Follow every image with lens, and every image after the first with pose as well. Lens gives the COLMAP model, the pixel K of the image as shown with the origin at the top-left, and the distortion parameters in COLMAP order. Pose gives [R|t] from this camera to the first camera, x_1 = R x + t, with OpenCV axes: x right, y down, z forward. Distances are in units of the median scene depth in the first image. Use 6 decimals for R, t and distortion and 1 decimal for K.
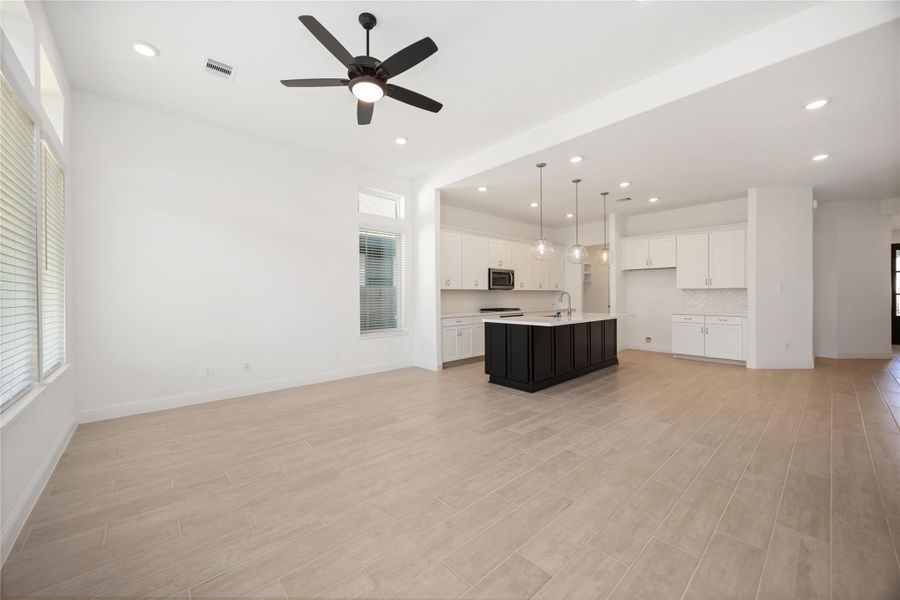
lens RADIAL K [[340.1, 0, 447.3], [0, 340.1, 301.4], [0, 0, 1]] dist [-0.001845, 0.000316]
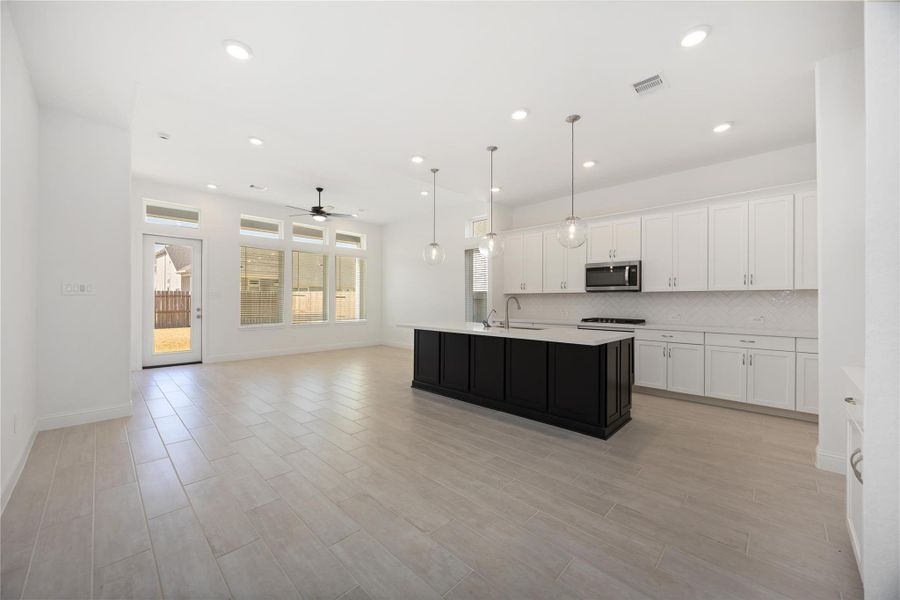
lens RADIAL K [[340.1, 0, 448.4], [0, 340.1, 300.6], [0, 0, 1]] dist [-0.001845, 0.000316]
pose [[0.077234, 0.006894, -0.996989, 1.292328], [-0.018566, 0.999813, 0.005475, -0.021394], [0.996840, 0.018087, 0.077347, 0.965788]]
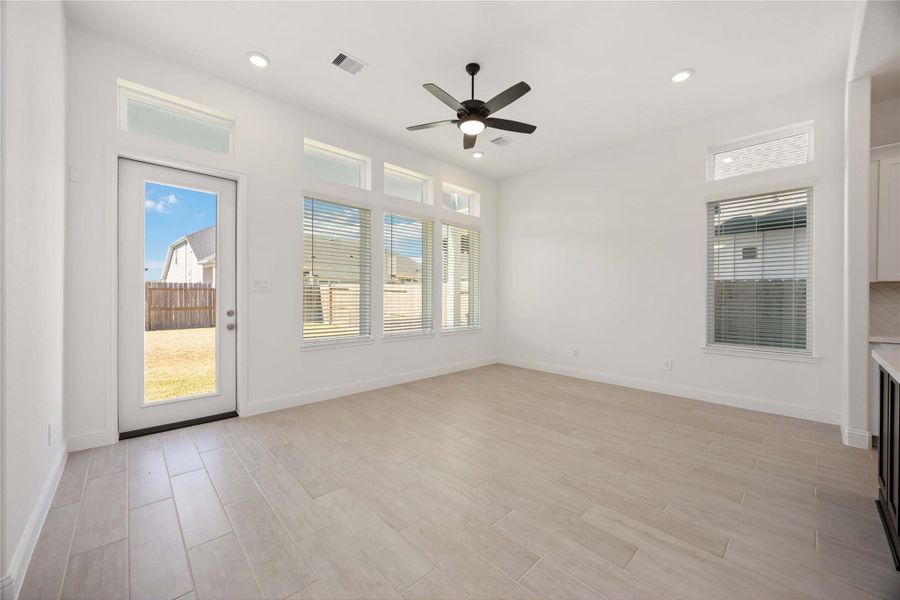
lens RADIAL K [[340.1, 0, 447.6], [0, 340.1, 296.6], [0, 0, 1]] dist [-0.001845, 0.000316]
pose [[0.032719, 0.012540, -0.999386, 0.545032], [-0.018740, 0.999753, 0.011931, -0.010581], [0.999289, 0.018338, 0.032946, 0.479097]]
